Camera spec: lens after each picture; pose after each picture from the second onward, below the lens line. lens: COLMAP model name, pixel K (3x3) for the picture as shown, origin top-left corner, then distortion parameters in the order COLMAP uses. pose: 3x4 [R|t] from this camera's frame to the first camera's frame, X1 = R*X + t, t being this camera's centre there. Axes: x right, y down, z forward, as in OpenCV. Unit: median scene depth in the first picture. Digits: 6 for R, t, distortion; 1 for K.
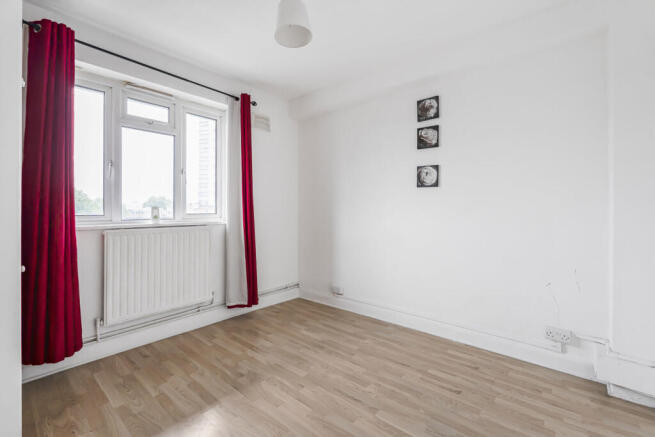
lens RADIAL K [[294.0, 0, 328.5], [0, 294.0, 204.9], [0, 0, 1]] dist [0.002031, 0.000323]
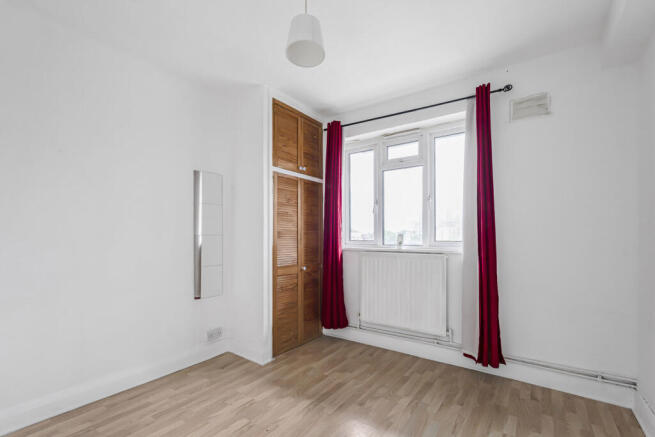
lens RADIAL K [[295.3, 0, 324.9], [0, 295.3, 233.1], [0, 0, 1]] dist [0.002310, 0.000186]
pose [[0.081495, -0.009827, -0.996625, 0.497733], [0.014233, 0.999861, -0.008695, 0.008036], [0.996572, -0.013477, 0.081624, 0.583566]]
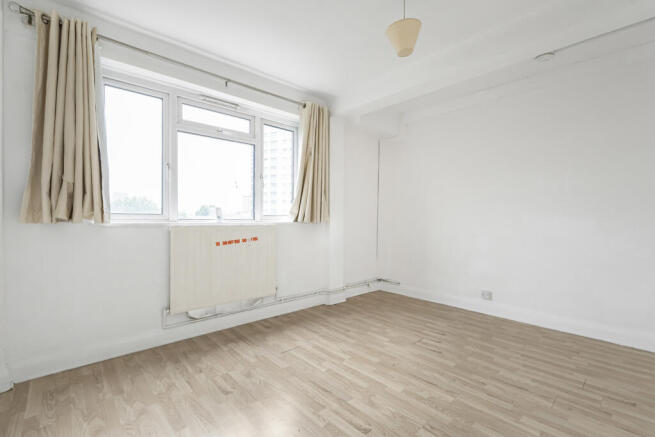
lens RADIAL K [[297.9, 0, 327.5], [0, 297.9, 218.5], [0, 0, 1]] dist [0.020472, -0.000213]
pose [[0.990423, 0.030124, -0.134737, -0.087272], [-0.025893, 0.999118, 0.033048, -0.001940], [0.135614, -0.029243, 0.990330, -0.097290]]
